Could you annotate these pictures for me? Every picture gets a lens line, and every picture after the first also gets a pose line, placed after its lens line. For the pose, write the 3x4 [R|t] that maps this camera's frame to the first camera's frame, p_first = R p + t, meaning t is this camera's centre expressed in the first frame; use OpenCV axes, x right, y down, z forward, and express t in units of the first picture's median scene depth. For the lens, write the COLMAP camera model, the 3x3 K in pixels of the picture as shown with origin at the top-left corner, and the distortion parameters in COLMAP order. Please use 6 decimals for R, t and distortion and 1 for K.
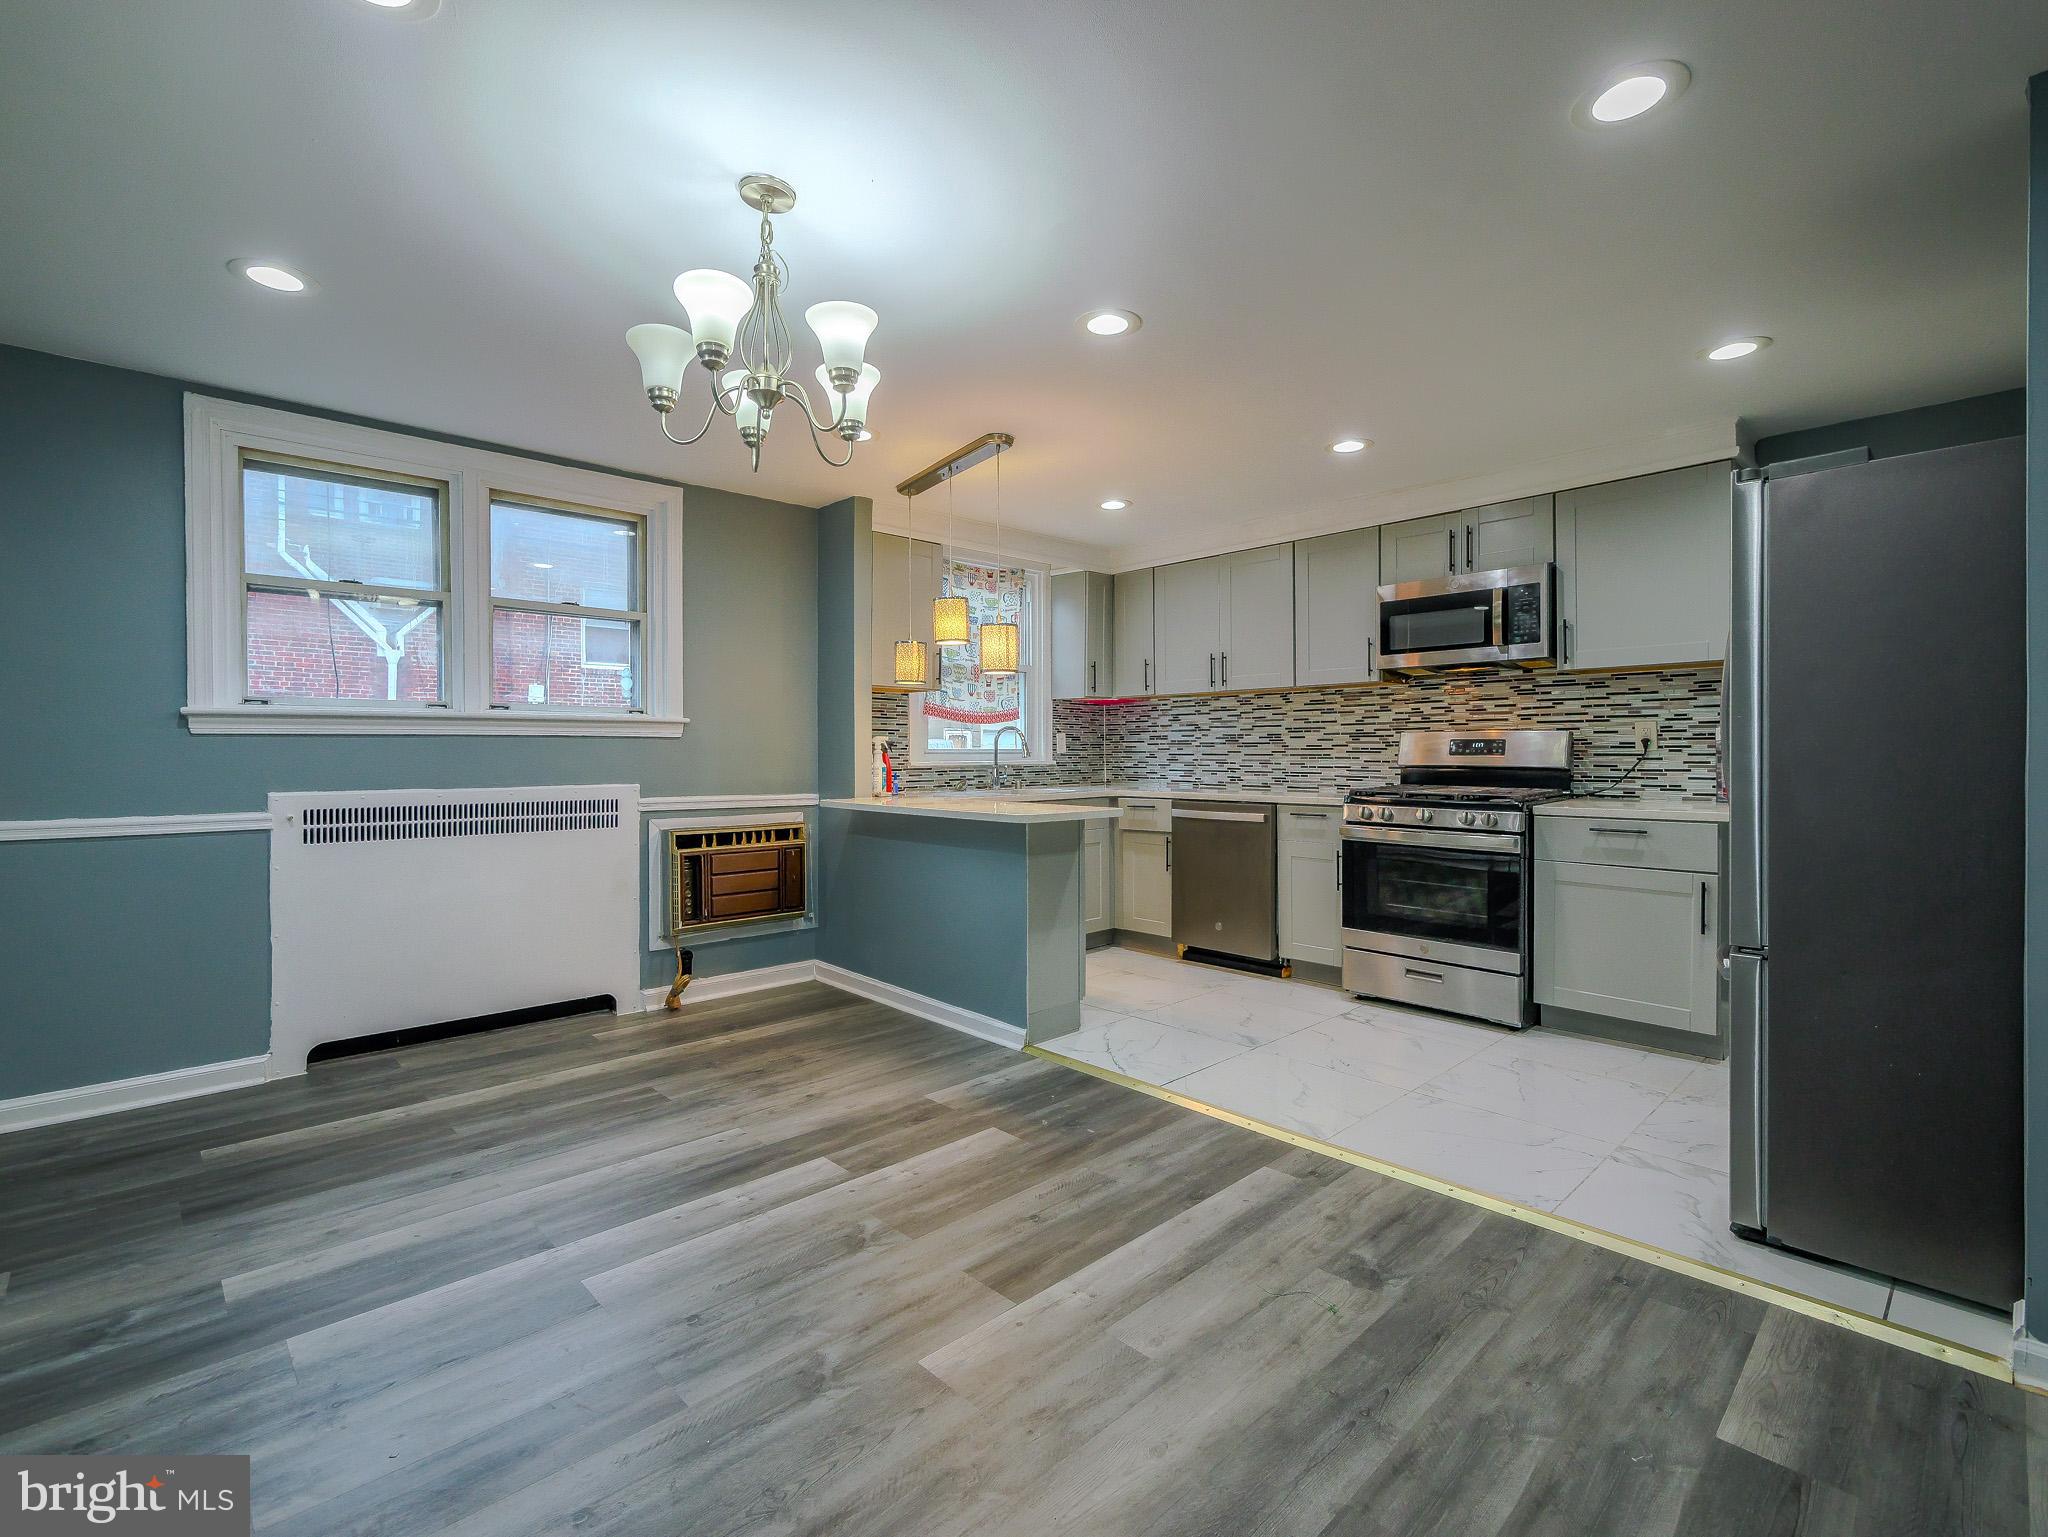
lens RADIAL K [[938.2, 0, 1015.1], [0, 938.2, 758.2], [0, 0, 1]] dist [-0.002641, -0.000174]
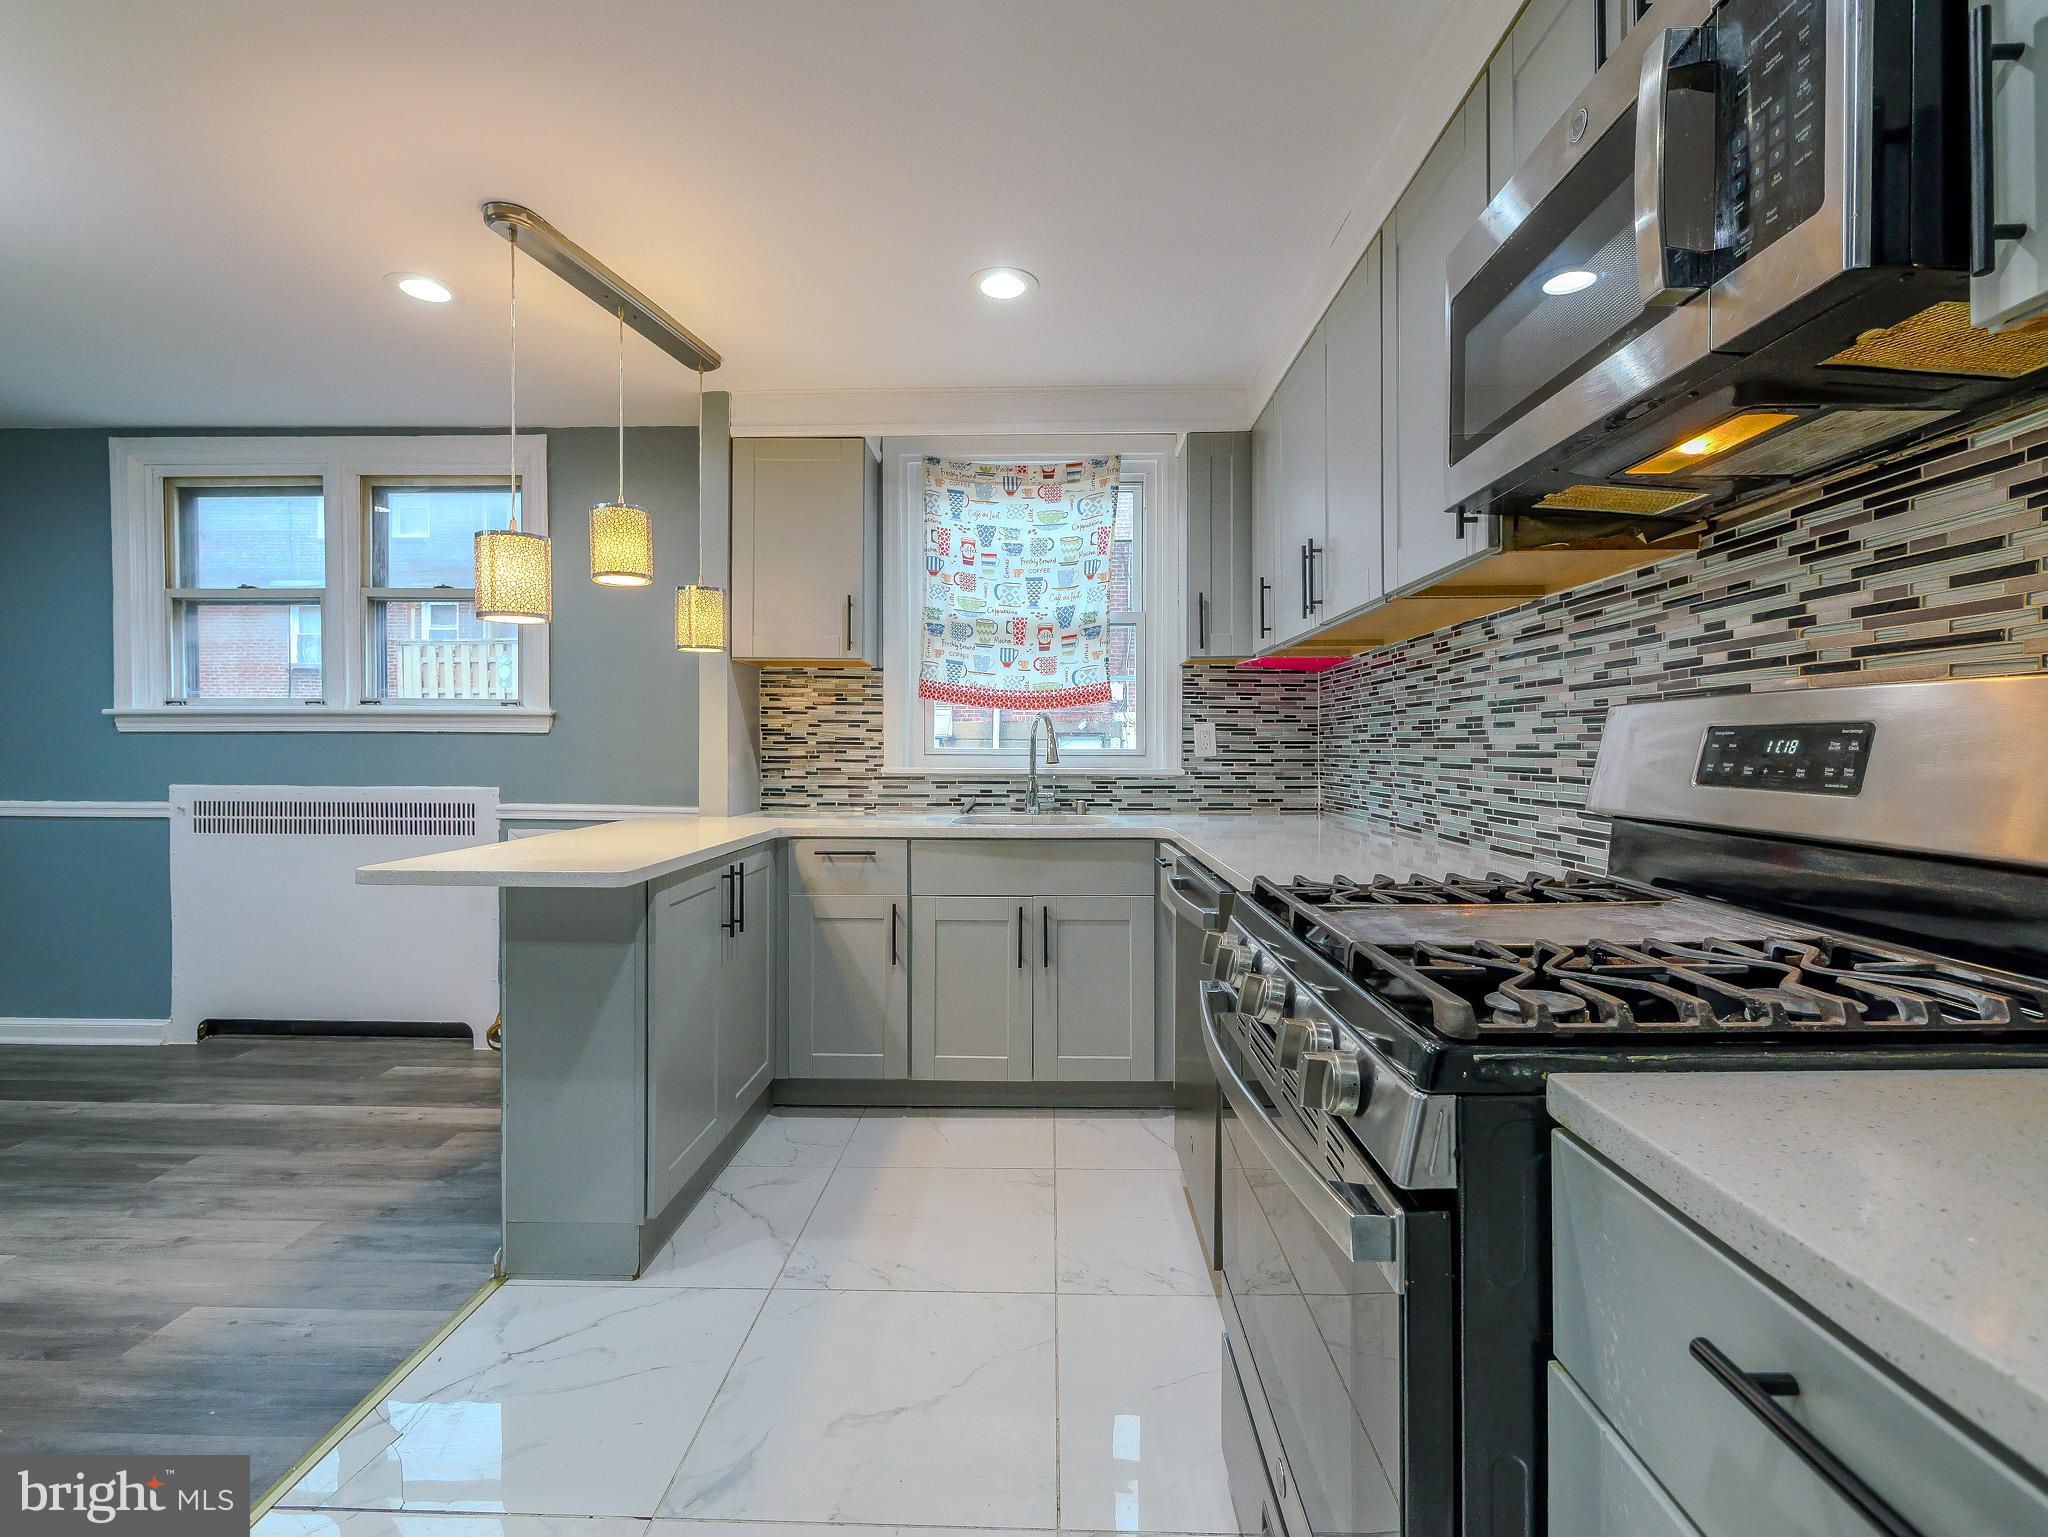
lens RADIAL K [[948.6, 0, 1019.4], [0, 948.6, 758.5], [0, 0, 1]] dist [0.000657, -0.000574]
pose [[0.709068, 0.013527, -0.705010, 0.507400], [-0.011068, 0.999906, 0.008054, -0.010220], [0.705053, 0.002092, 0.709151, 0.654465]]
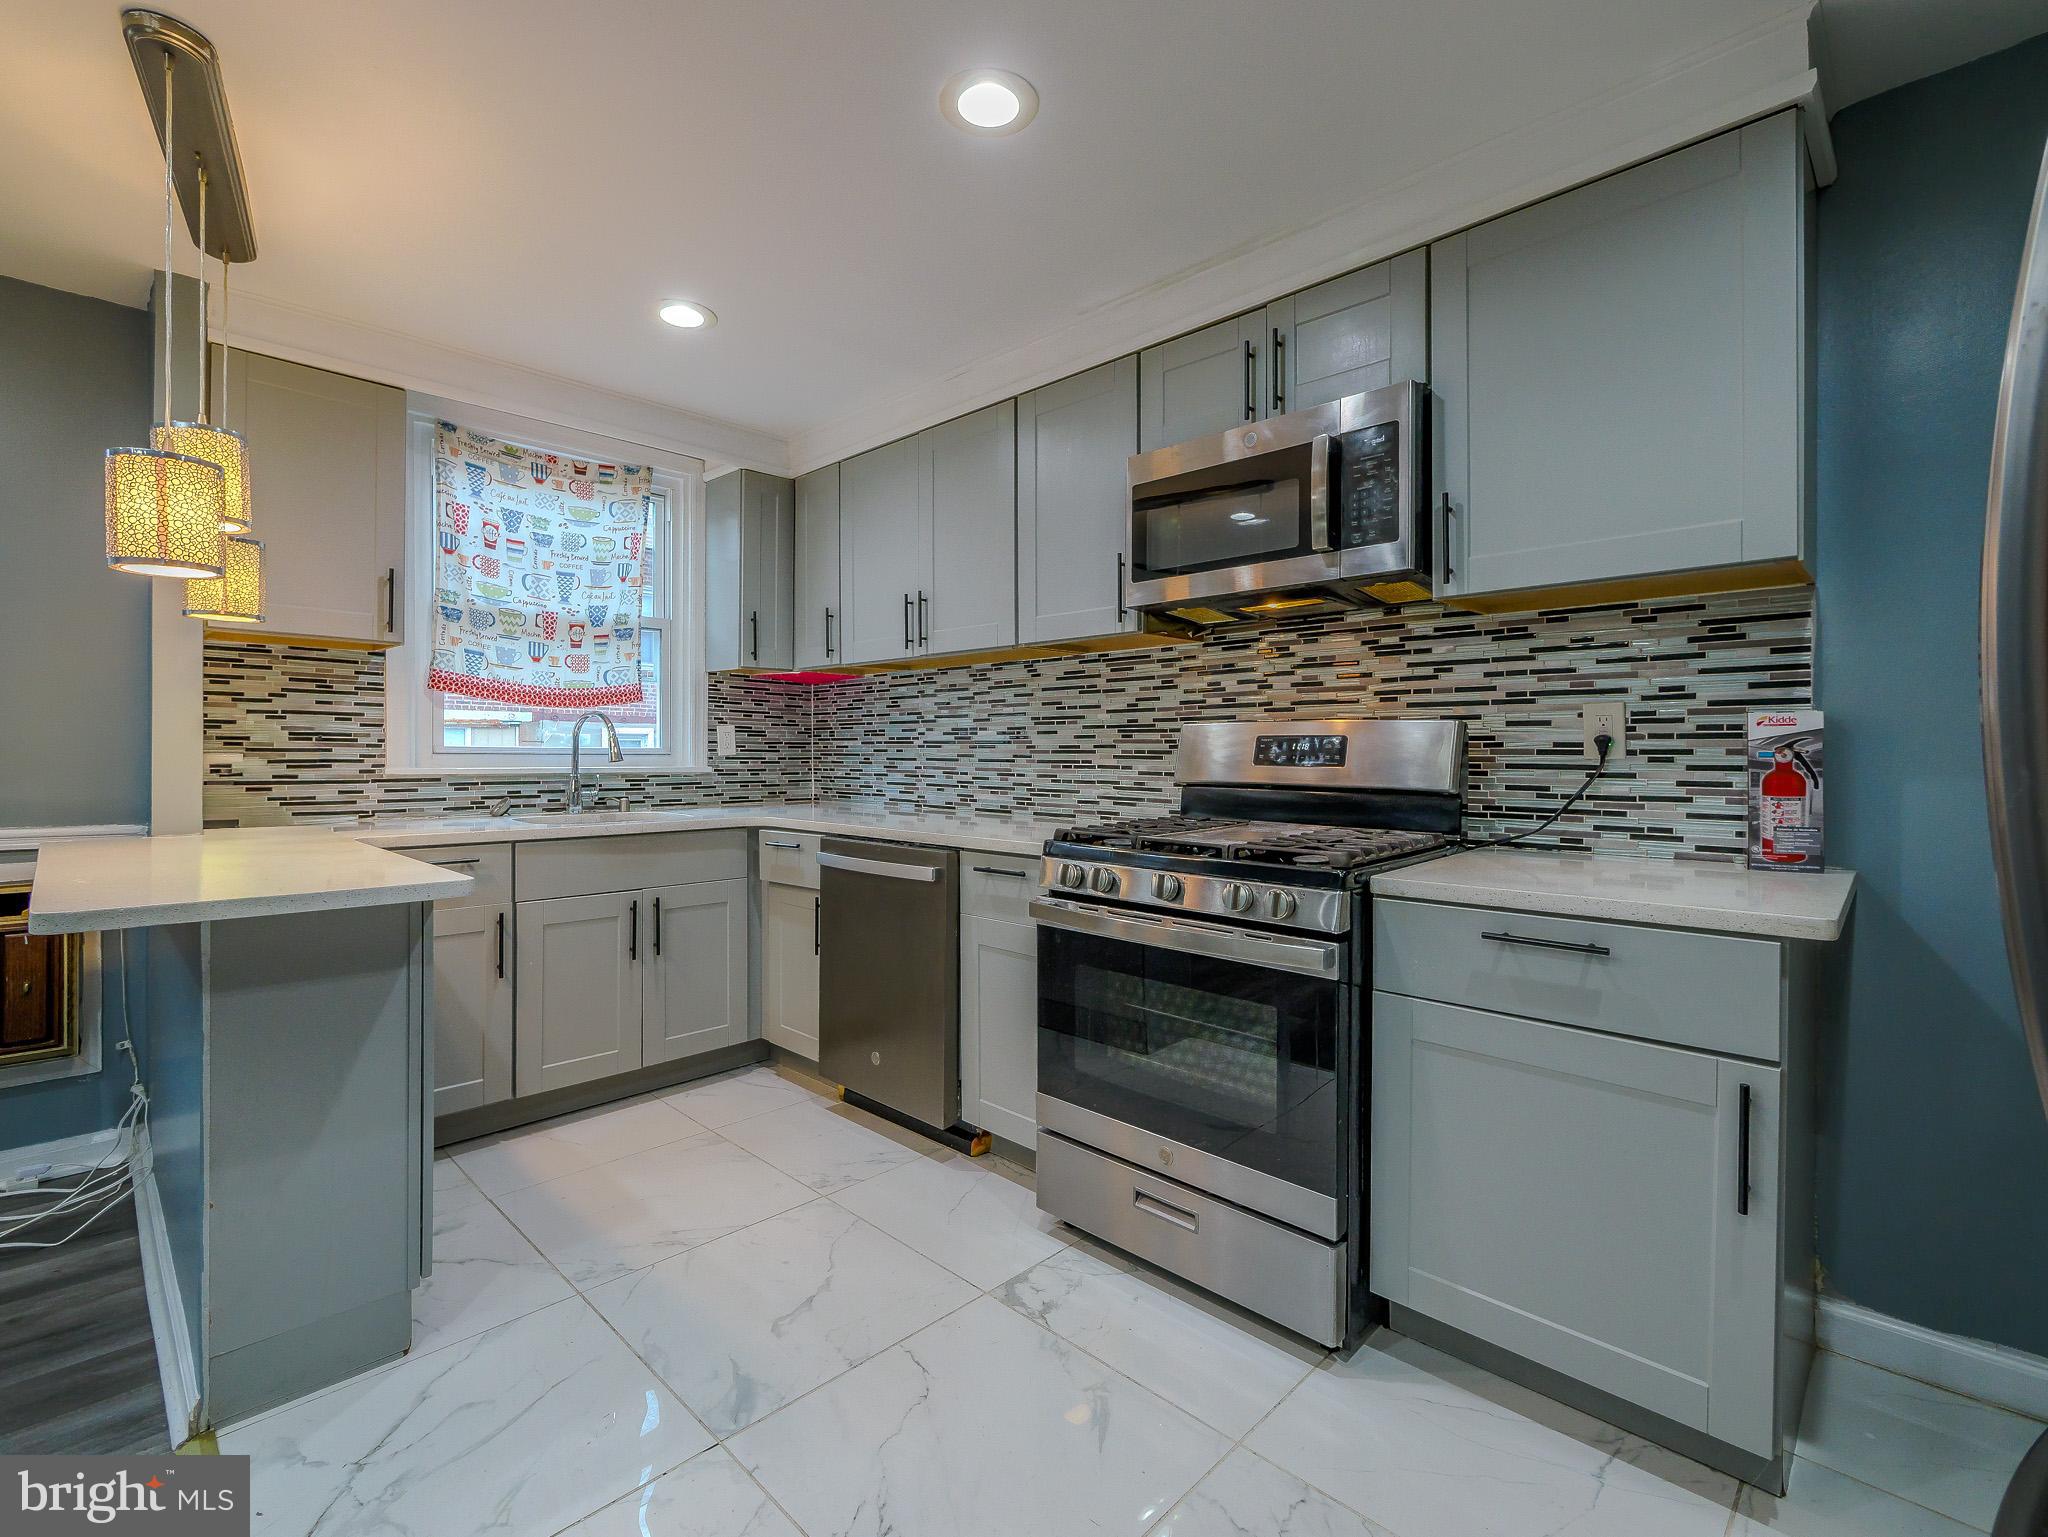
lens RADIAL K [[938.2, 0, 1015.1], [0, 938.2, 758.2], [0, 0, 1]] dist [-0.002641, -0.000174]
pose [[0.999116, 0.008154, 0.041250, 0.293981], [-0.008036, 0.999963, -0.003043, -0.004037], [-0.041273, 0.002708, 0.999144, 0.445706]]
